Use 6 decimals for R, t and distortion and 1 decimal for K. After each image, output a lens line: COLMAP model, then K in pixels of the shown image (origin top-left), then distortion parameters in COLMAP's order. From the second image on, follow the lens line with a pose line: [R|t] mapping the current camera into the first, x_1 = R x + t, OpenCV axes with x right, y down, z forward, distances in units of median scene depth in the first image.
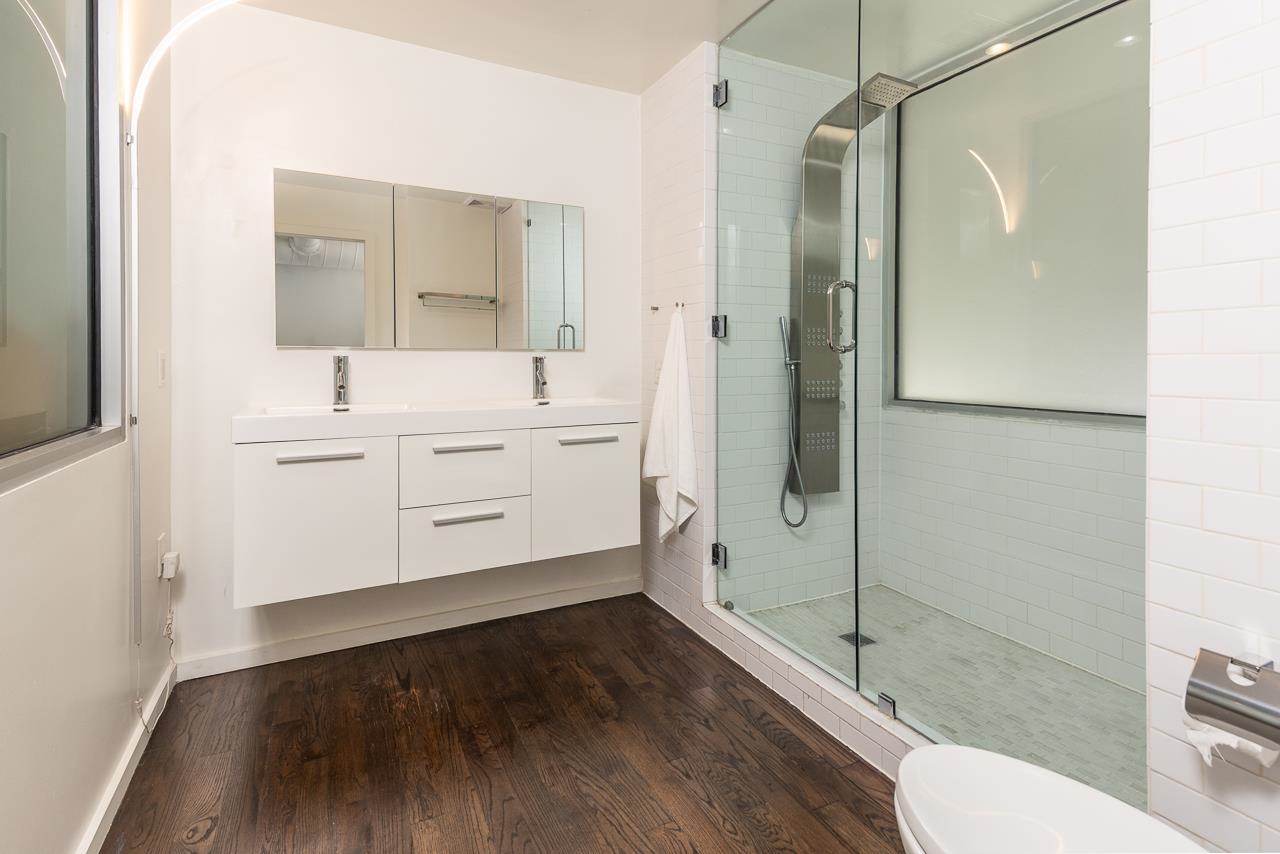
lens RADIAL K [[609.4, 0, 642.1], [0, 609.4, 355.7], [0, 0, 1]] dist [0.042421, -0.015058]
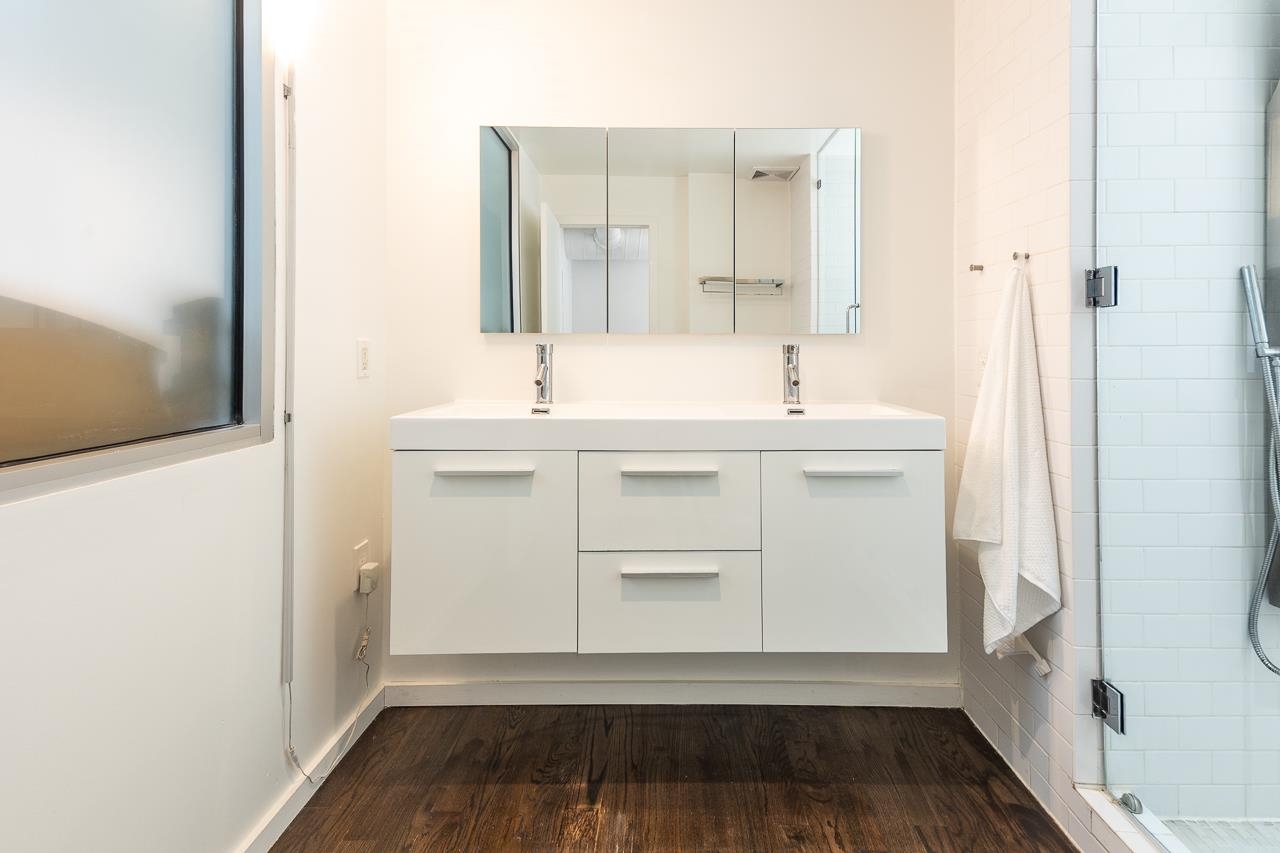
lens RADIAL K [[609.4, 0, 685.6], [0, 609.4, 345.4], [0, 0, 1]] dist [0.042421, -0.015058]
pose [[0.895591, -0.004425, -0.444857, 0.037449], [0.002311, 0.999983, -0.005294, 0.006235], [0.444873, 0.003714, 0.895586, 0.329294]]
